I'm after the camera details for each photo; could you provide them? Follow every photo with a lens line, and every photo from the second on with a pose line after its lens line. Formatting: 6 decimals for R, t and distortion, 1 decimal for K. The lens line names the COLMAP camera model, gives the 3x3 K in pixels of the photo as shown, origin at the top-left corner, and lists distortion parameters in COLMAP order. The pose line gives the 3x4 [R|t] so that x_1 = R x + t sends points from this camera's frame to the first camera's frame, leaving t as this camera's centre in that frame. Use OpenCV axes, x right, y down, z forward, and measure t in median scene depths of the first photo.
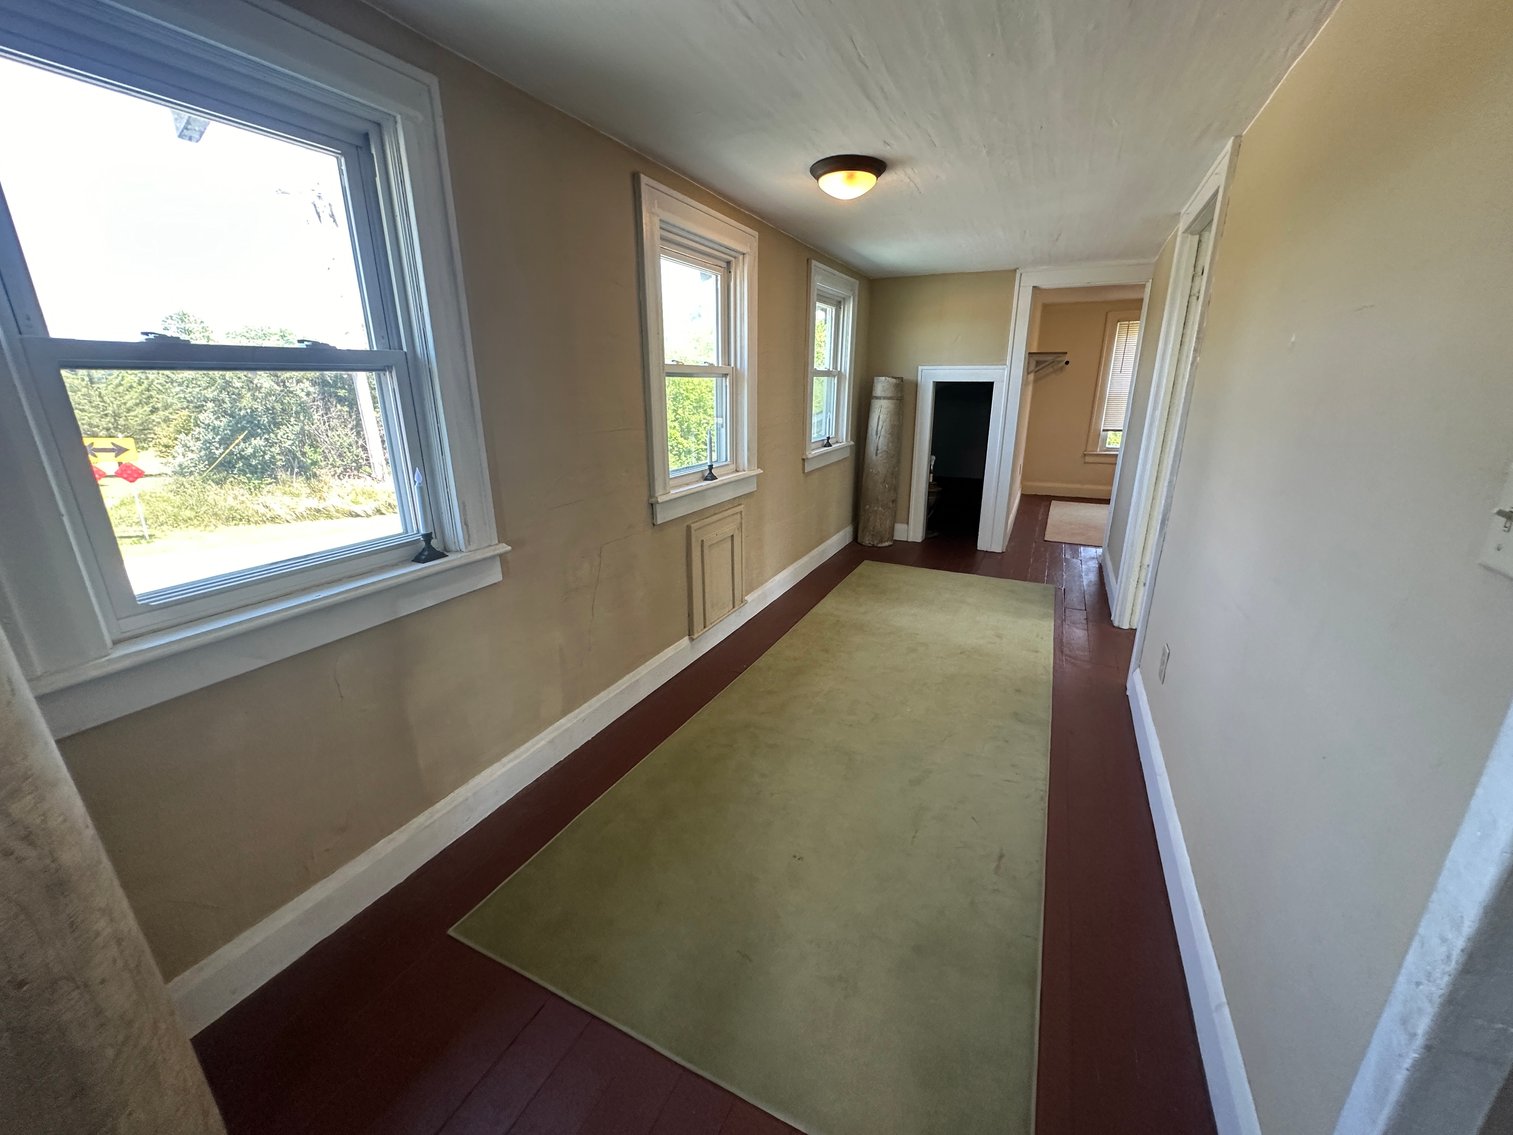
lens RADIAL K [[604.6, 0, 760.9], [0, 604.6, 569.3], [0, 0, 1]] dist [0.000763, 0.000296]
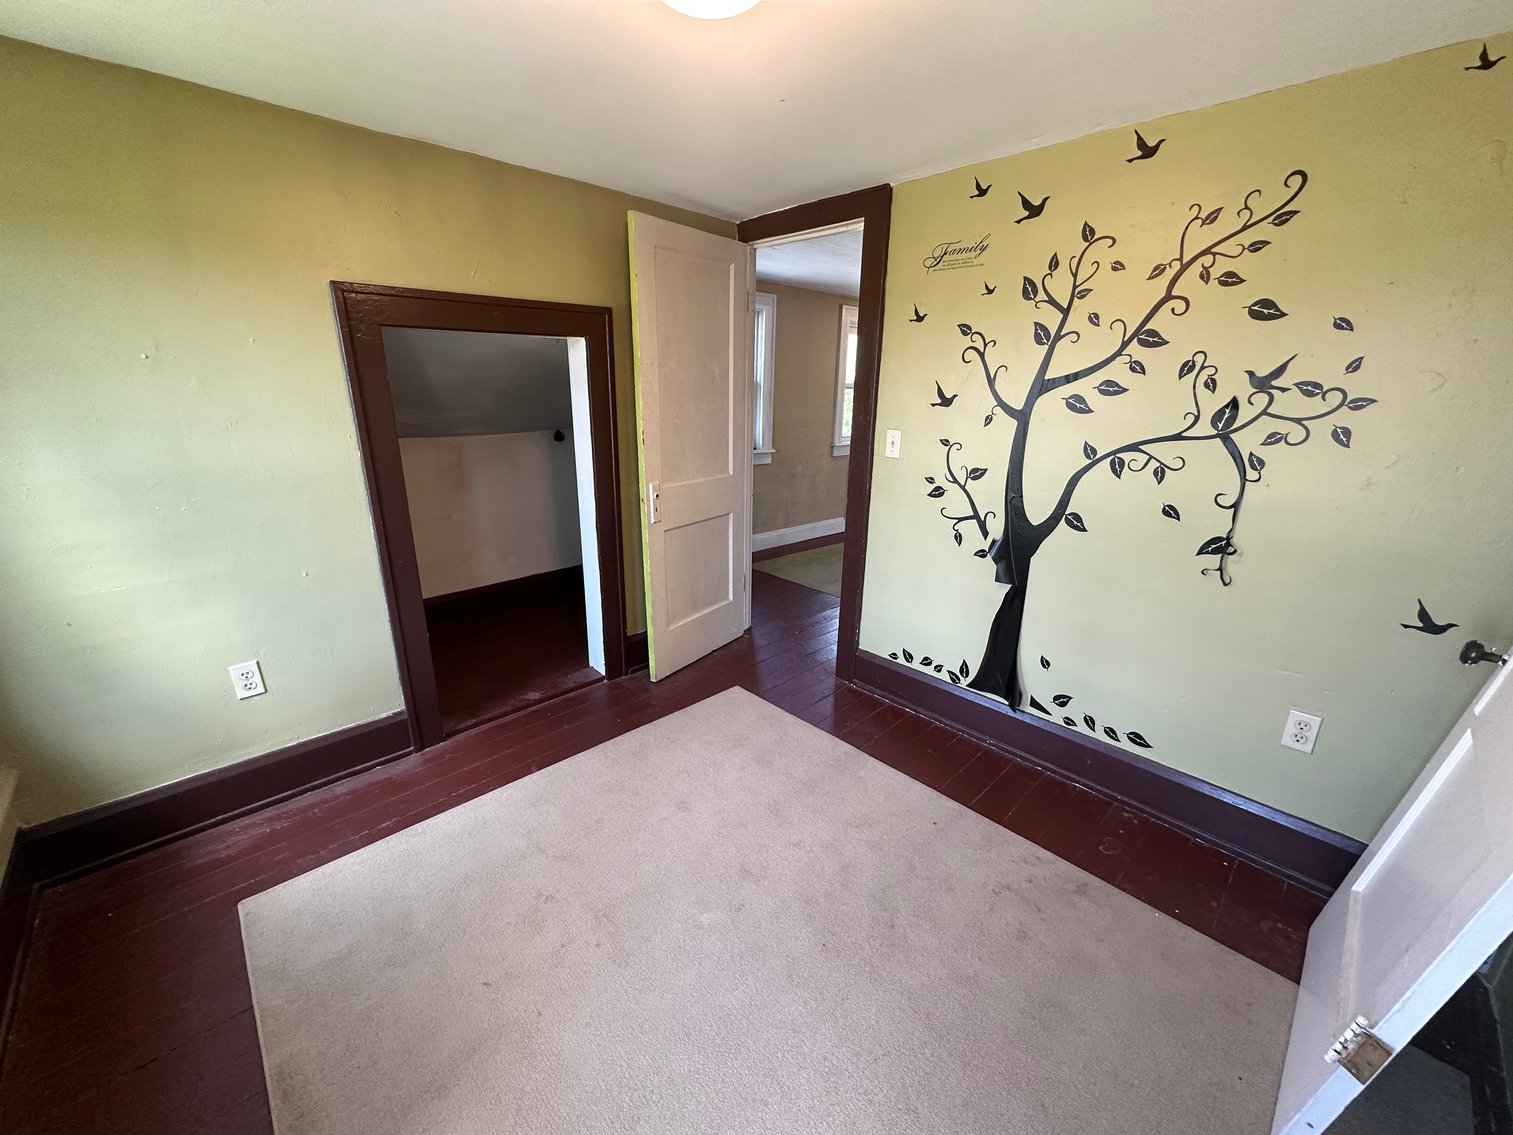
lens RADIAL K [[604.6, 0, 755.7], [0, 604.6, 571.4], [0, 0, 1]] dist [0.000763, 0.000296]
pose [[0.936848, 0.123189, -0.327324, 0.344527], [-0.122482, 0.992207, 0.022857, 0.336243], [0.327589, 0.018678, 0.944636, -1.198844]]
